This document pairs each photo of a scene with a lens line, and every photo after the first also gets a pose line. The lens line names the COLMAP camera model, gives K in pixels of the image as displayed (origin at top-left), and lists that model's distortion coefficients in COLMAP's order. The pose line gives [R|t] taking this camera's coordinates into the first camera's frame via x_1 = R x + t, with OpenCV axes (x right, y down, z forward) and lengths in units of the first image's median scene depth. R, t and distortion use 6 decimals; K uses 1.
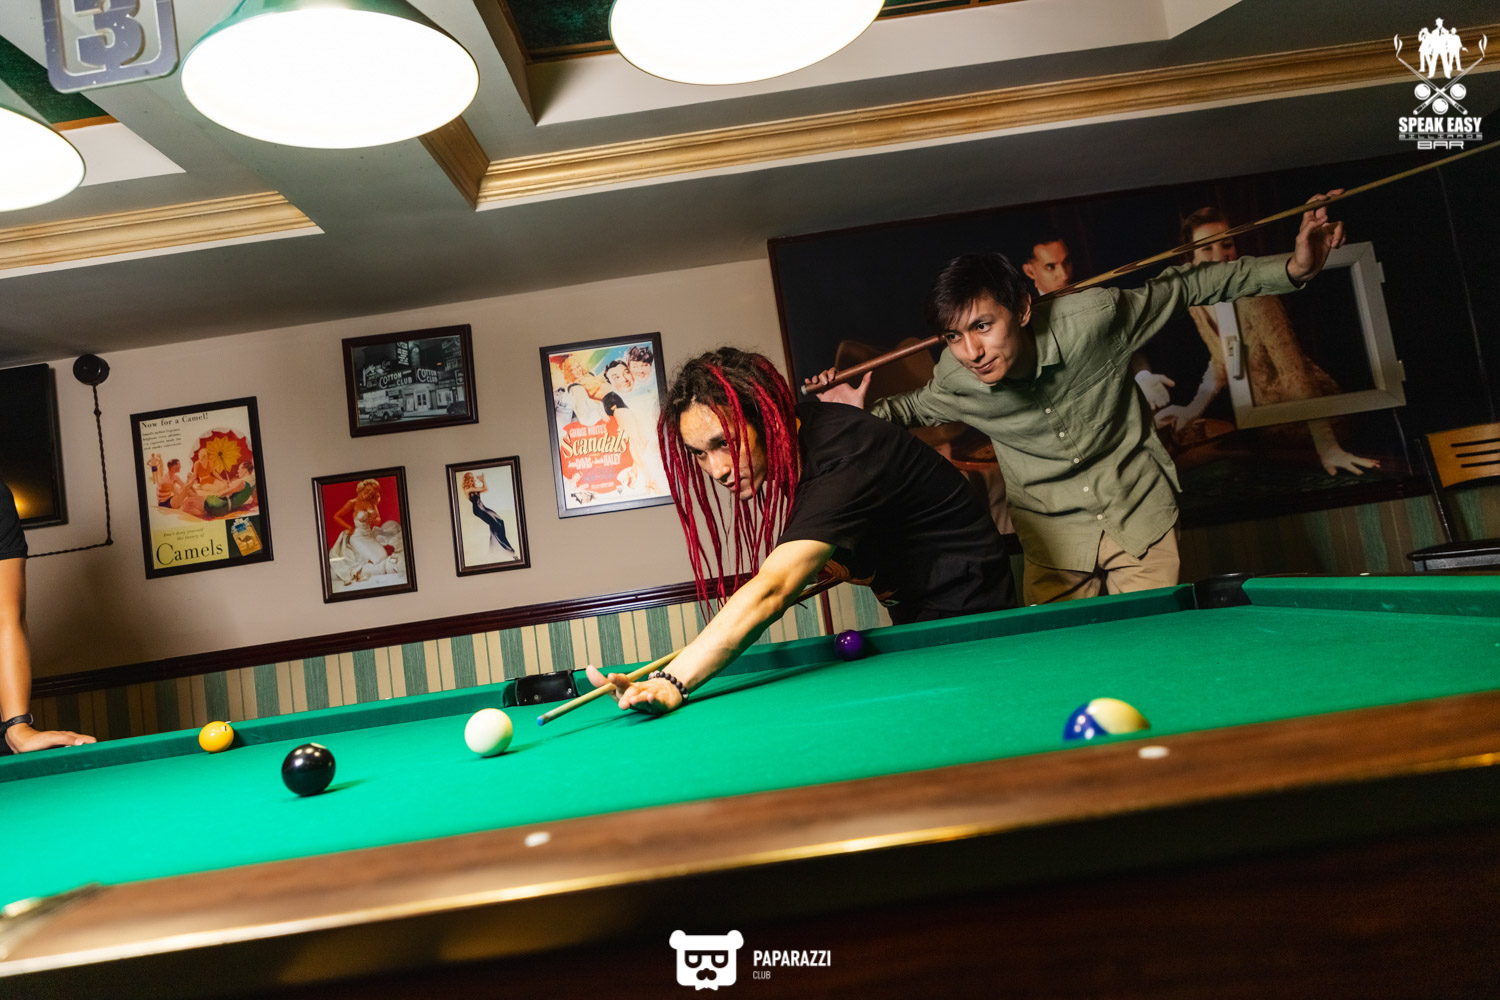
lens RADIAL K [[1013.7, 0, 750.0], [0, 1013.7, 500.0], [0, 0, 1]] dist [0.004412, -0.001731]
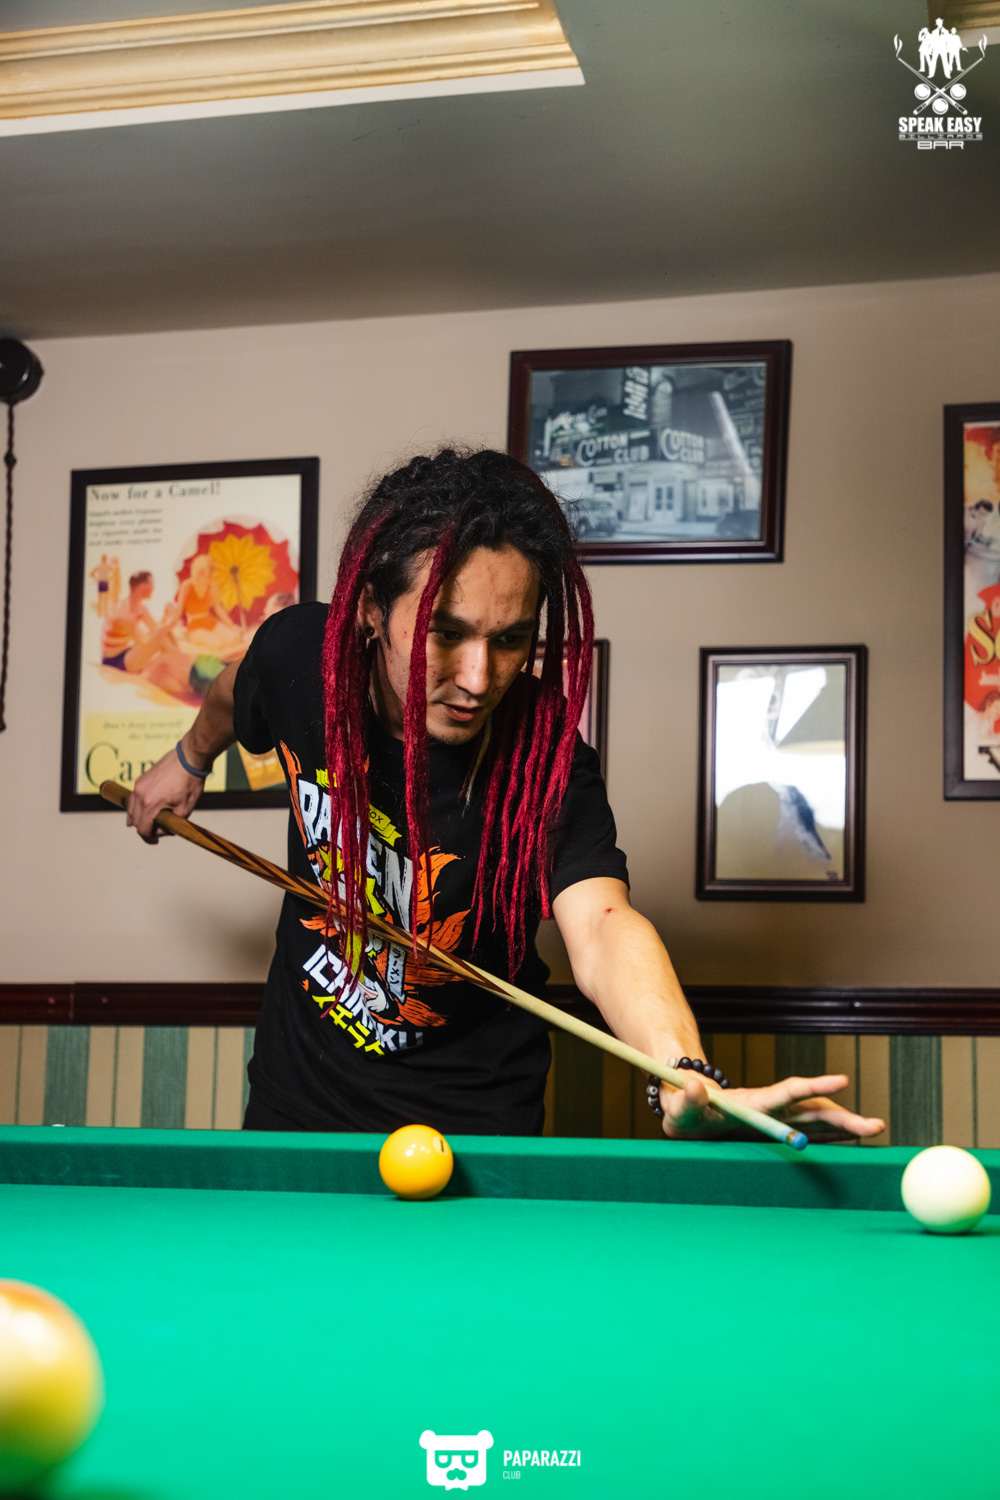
lens RADIAL K [[2084.6, 0, 473.4], [0, 2084.6, 752.0], [0, 0, 1]] dist [0.029357, 0.062157]
pose [[0.962328, 0.123660, -0.242143, -0.170219], [-0.132634, 0.990942, -0.021052, 0.044114], [0.237346, 0.052375, 0.970012, 0.090258]]
